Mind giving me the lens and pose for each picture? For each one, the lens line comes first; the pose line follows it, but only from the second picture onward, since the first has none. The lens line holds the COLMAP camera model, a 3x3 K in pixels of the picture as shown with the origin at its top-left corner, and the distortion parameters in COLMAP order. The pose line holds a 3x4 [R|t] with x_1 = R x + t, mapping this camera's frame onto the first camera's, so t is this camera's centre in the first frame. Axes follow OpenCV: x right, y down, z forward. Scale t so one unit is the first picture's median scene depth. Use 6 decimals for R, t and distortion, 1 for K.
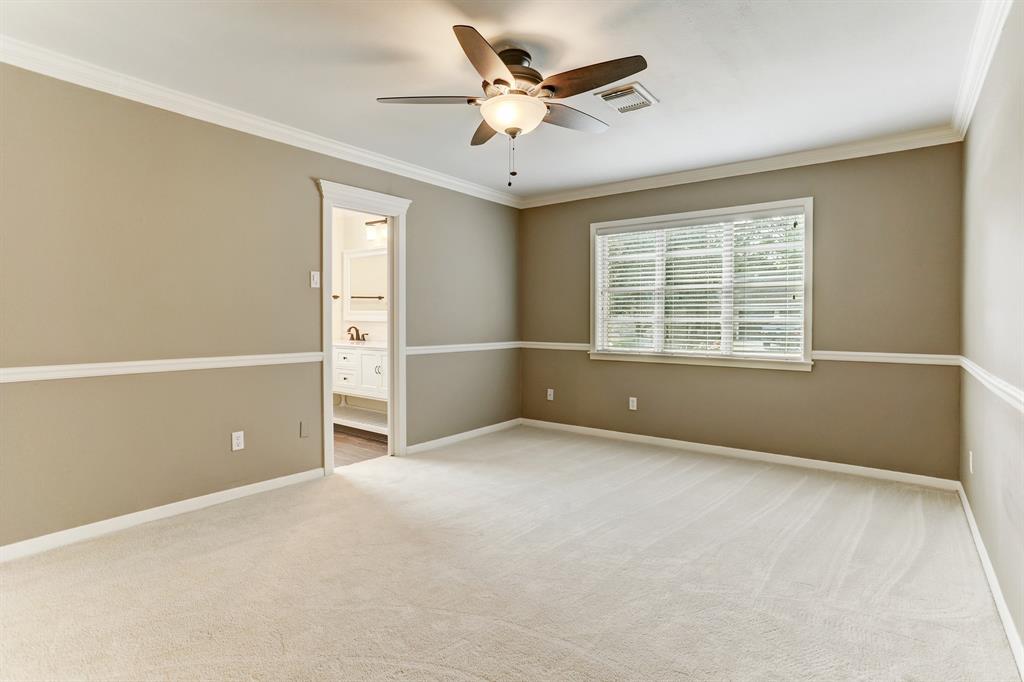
lens RADIAL K [[512.7, 0, 510.3], [0, 512.7, 338.1], [0, 0, 1]] dist [-0.027138, 0.000644]
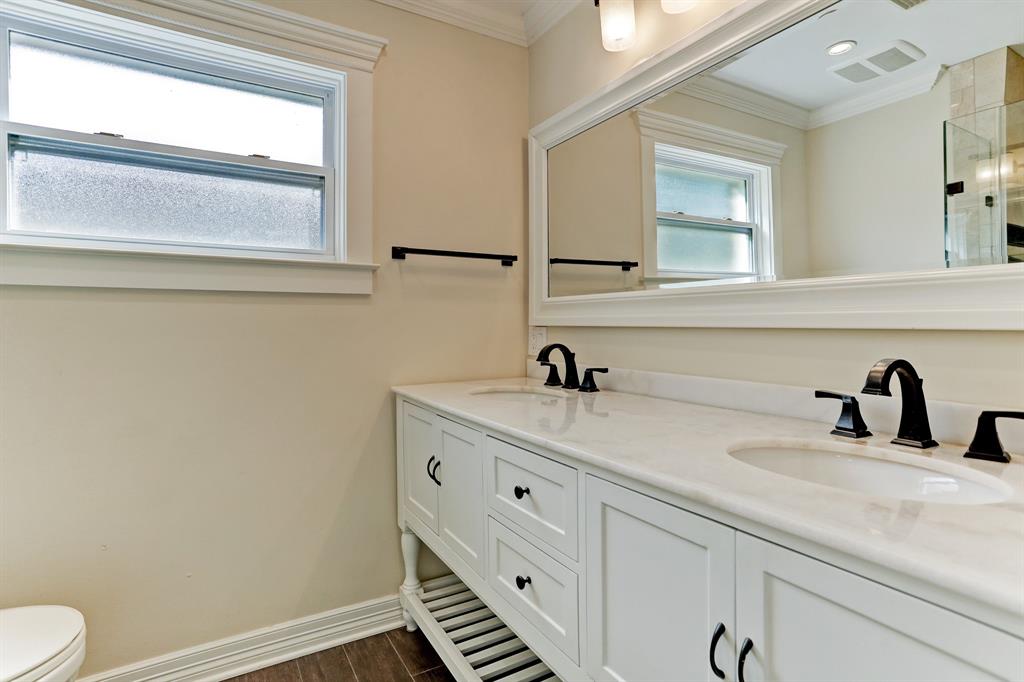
lens RADIAL K [[512.7, 0, 511.5], [0, 512.7, 340.3], [0, 0, 1]] dist [-0.027138, 0.000644]
pose [[0.934271, 0.001301, -0.356561, -0.221807], [-0.013908, 0.999365, -0.032796, -0.013656], [0.356292, 0.035599, 0.933696, 0.699376]]
